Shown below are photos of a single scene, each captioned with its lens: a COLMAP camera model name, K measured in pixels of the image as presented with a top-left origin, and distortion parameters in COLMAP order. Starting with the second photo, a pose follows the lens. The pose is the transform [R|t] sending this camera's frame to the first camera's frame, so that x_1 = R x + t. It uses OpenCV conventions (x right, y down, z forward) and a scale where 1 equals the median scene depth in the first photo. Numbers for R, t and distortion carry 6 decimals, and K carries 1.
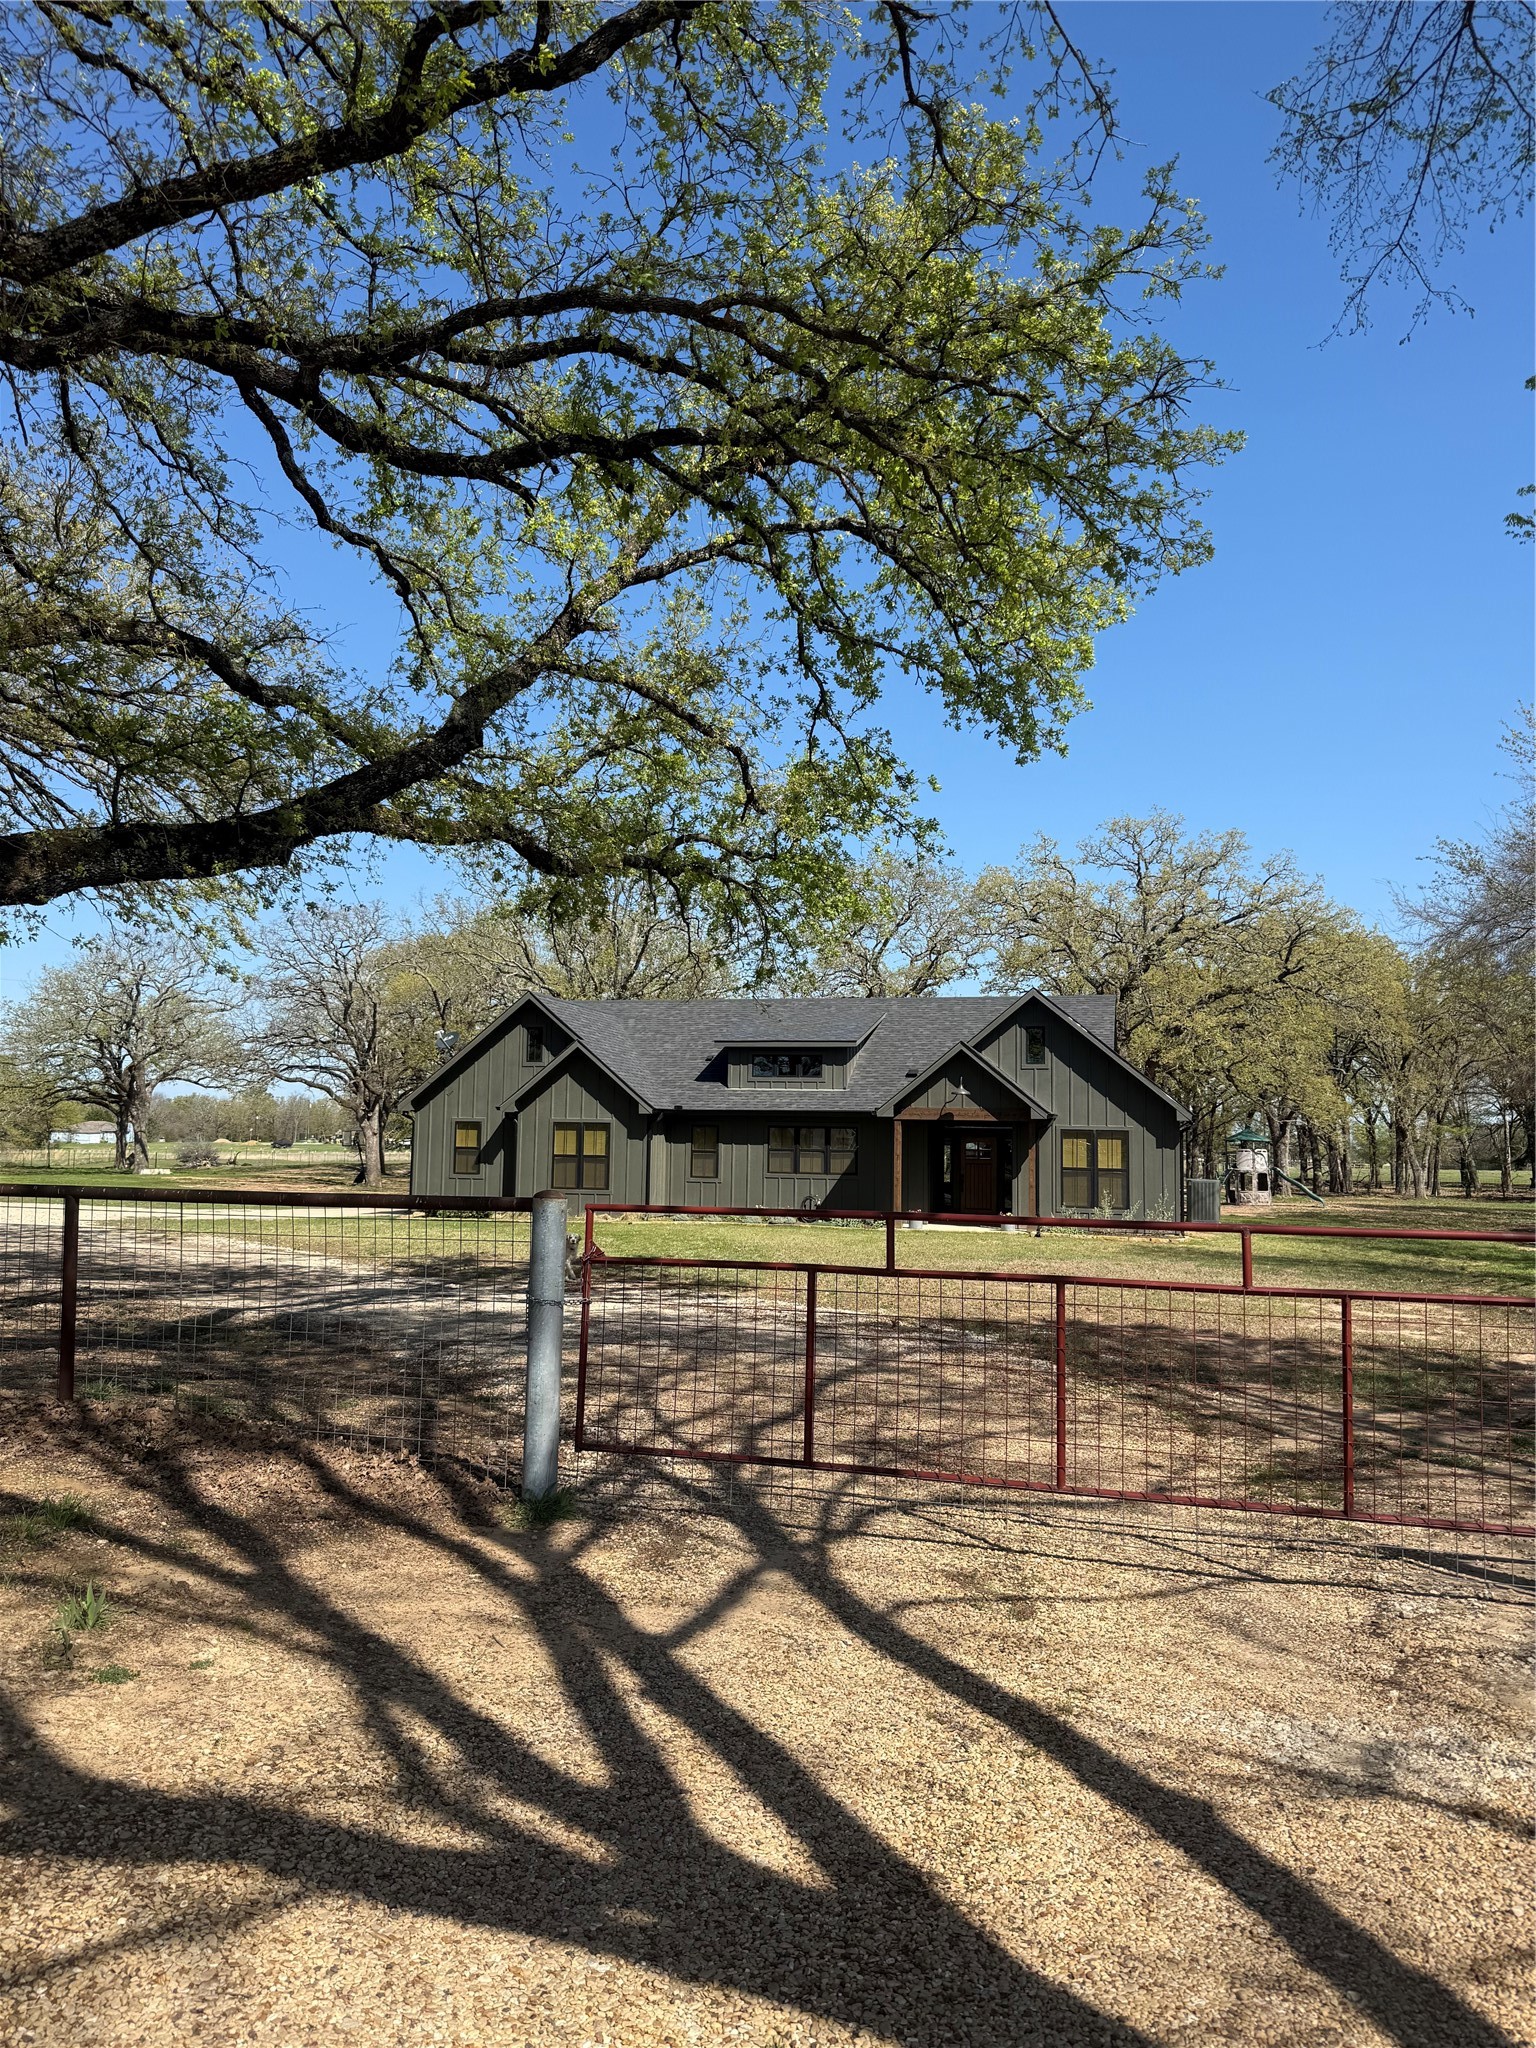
lens RADIAL K [[1450.3, 0, 769.0], [0, 1450.3, 1049.1], [0, 0, 1]] dist [0.118518, -0.232087]
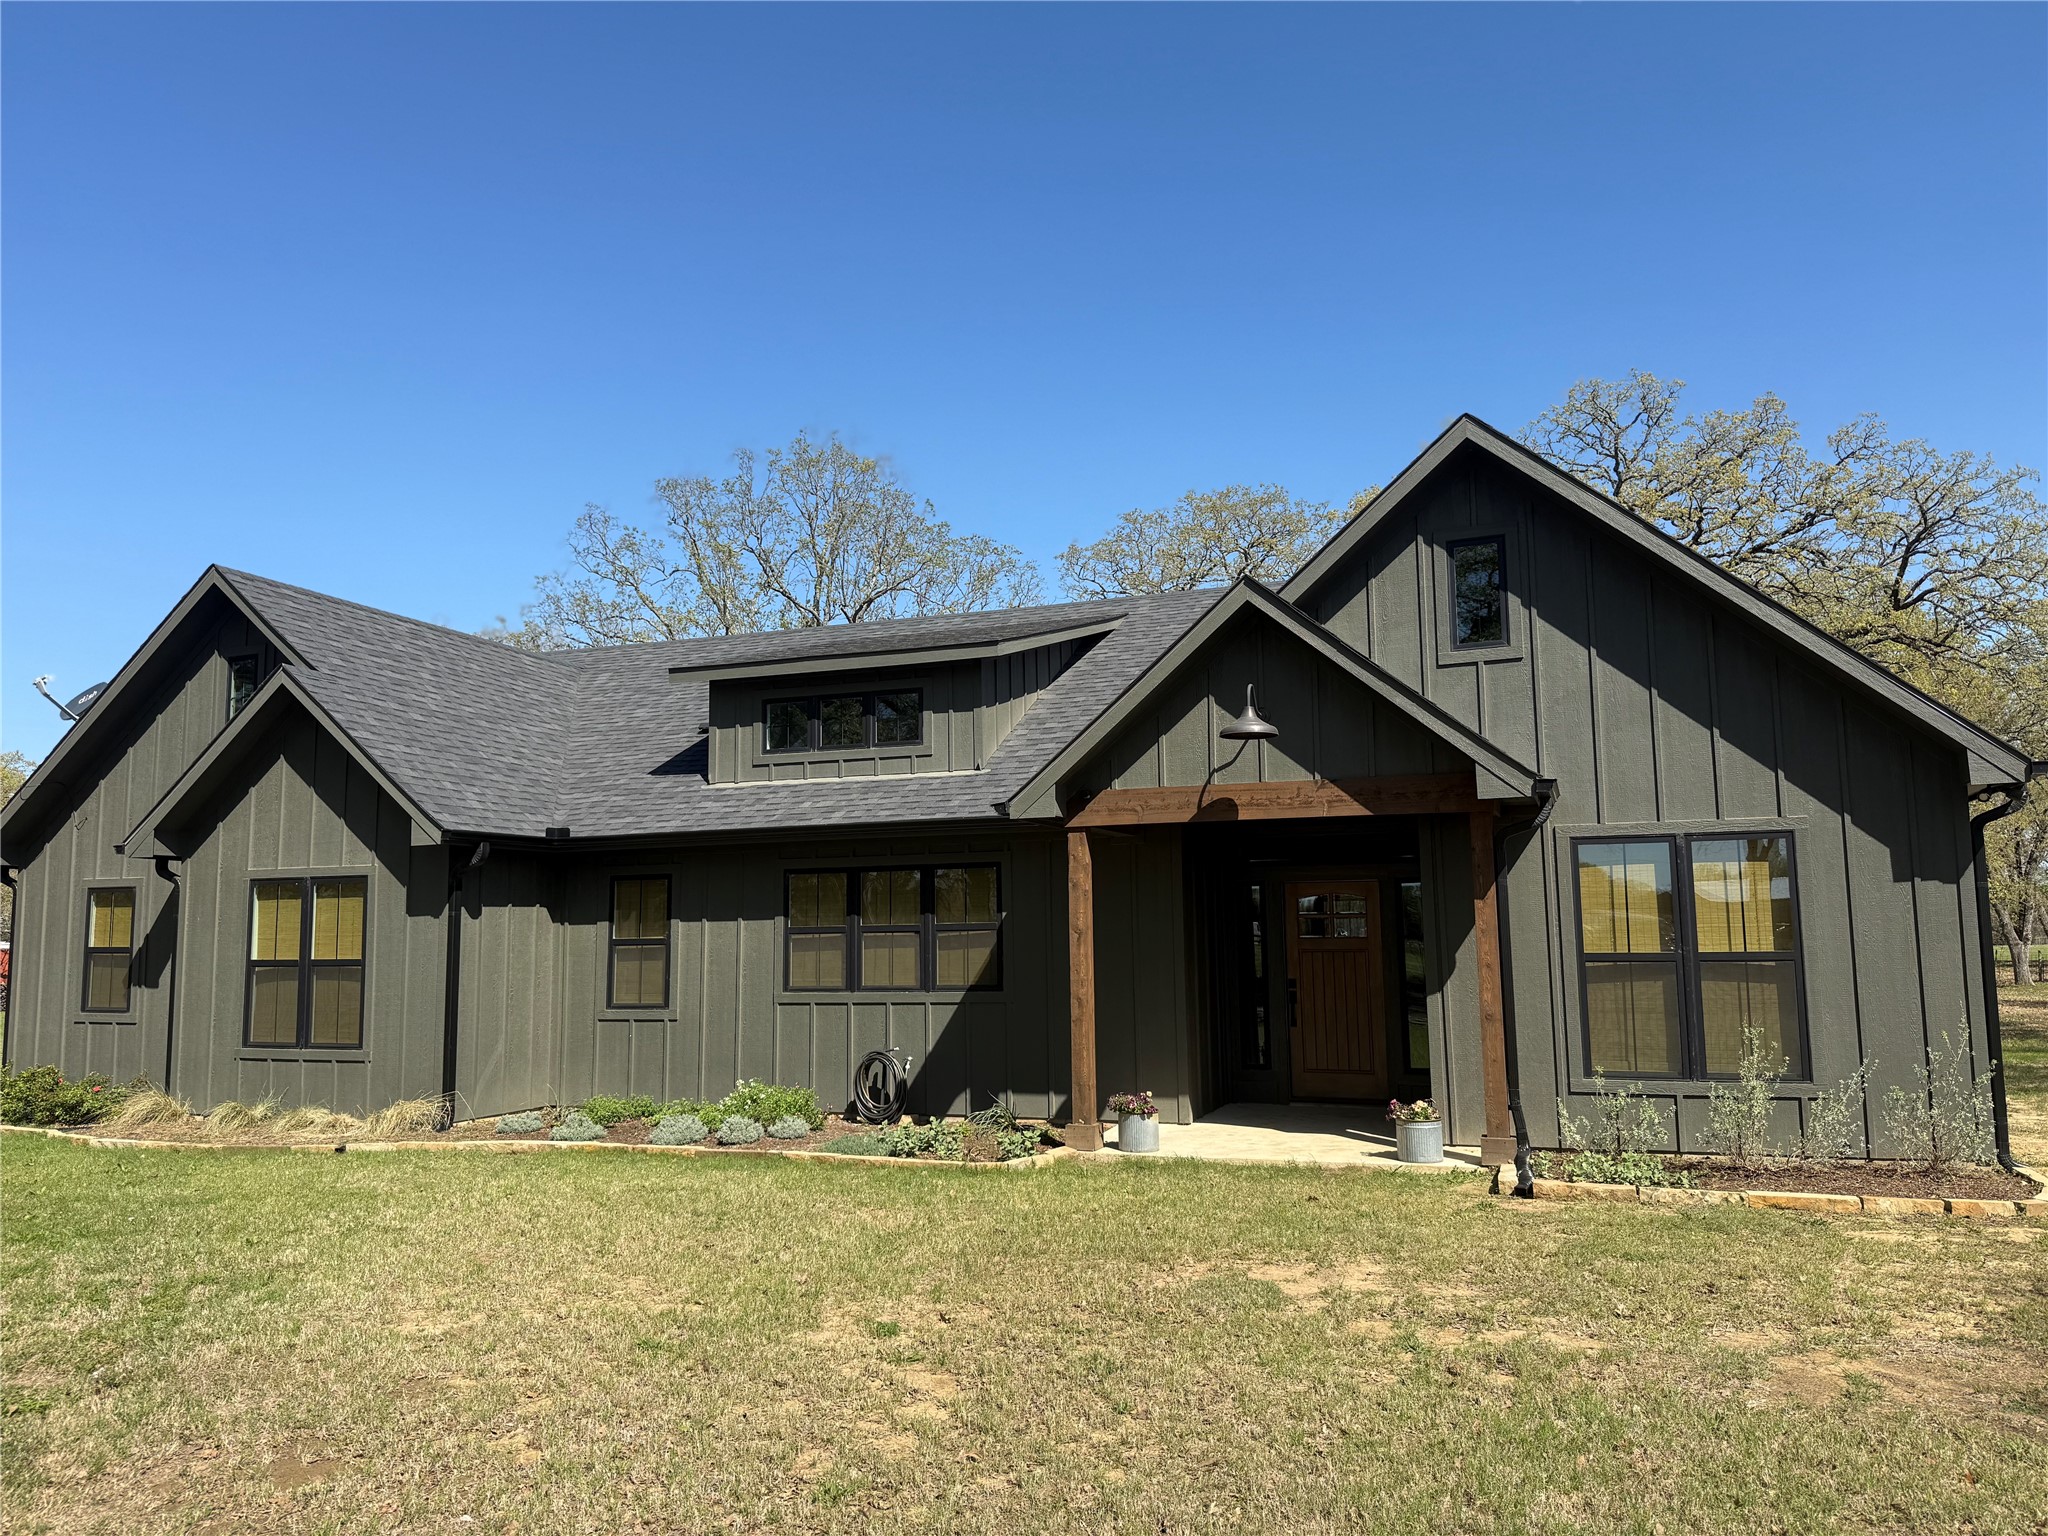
lens RADIAL K [[1450.3, 0, 1024.0], [0, 1450.3, 768.0], [0, 0, 1]] dist [0.118518, -0.232087]
pose [[0.994115, -0.041934, -0.099881, 0.105077], [0.036283, 0.997672, -0.057738, 0.050929], [0.102070, 0.053774, 0.993323, 0.619610]]
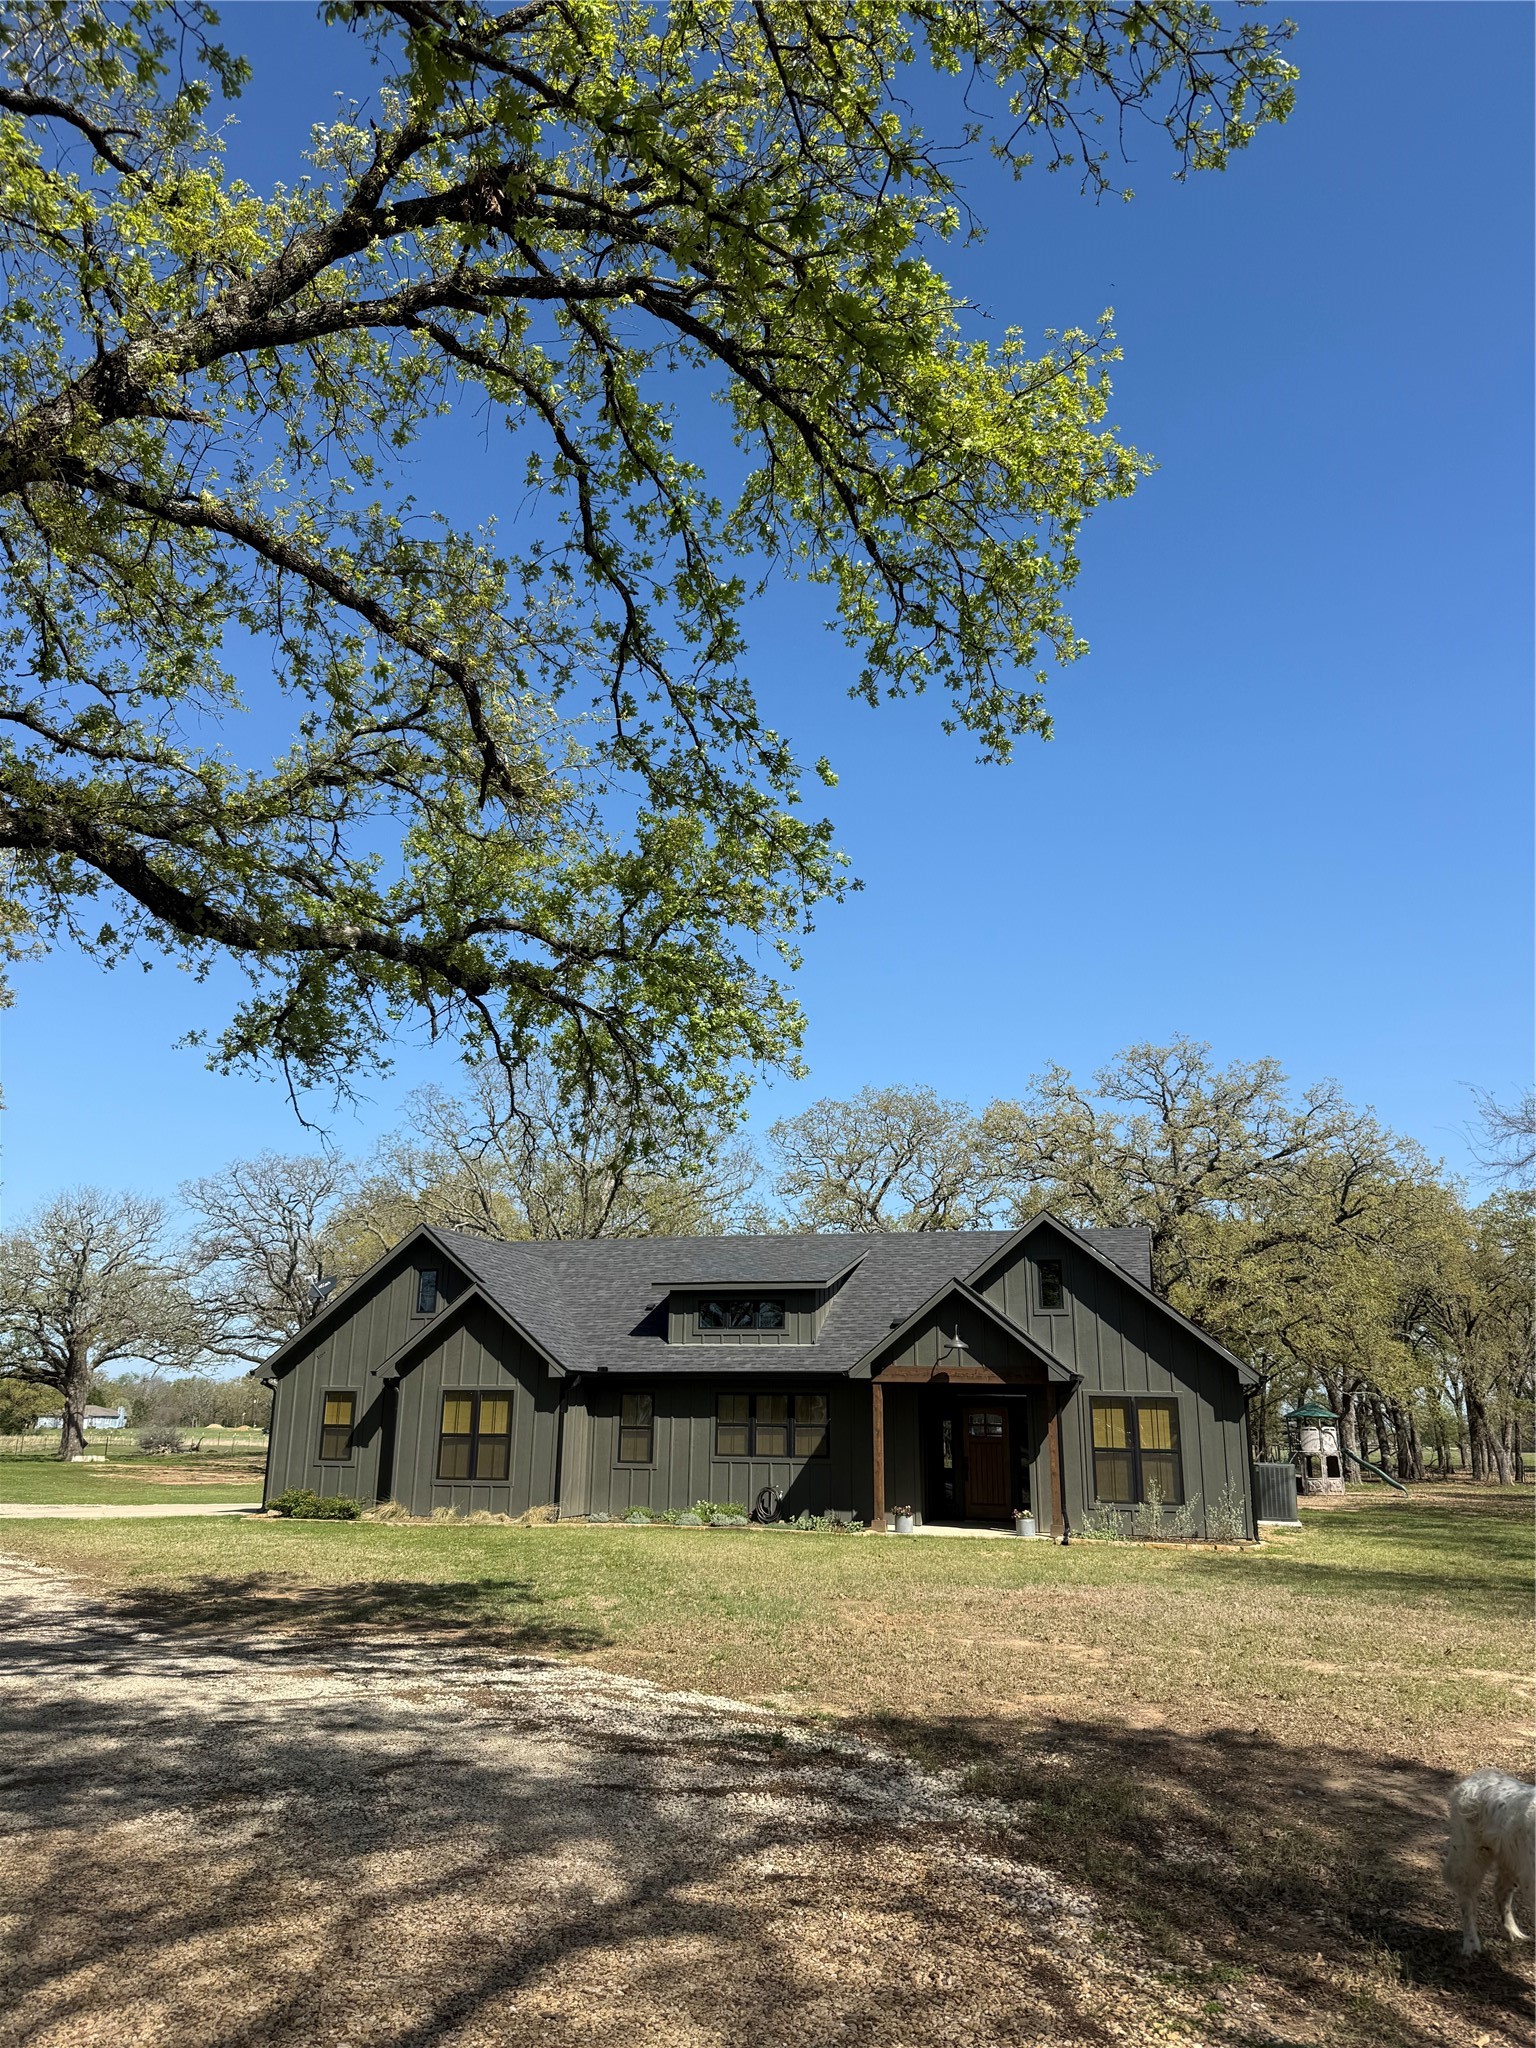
lens RADIAL K [[1440.8, 0, 768.0], [0, 1440.8, 1024.0], [0, 0, 1]] dist [0.165038, -0.364098]
pose [[0.999831, -0.008606, -0.016217, 0.042154], [0.005133, 0.979132, -0.203163, 0.017662], [0.017627, 0.203045, 0.979011, 0.188924]]
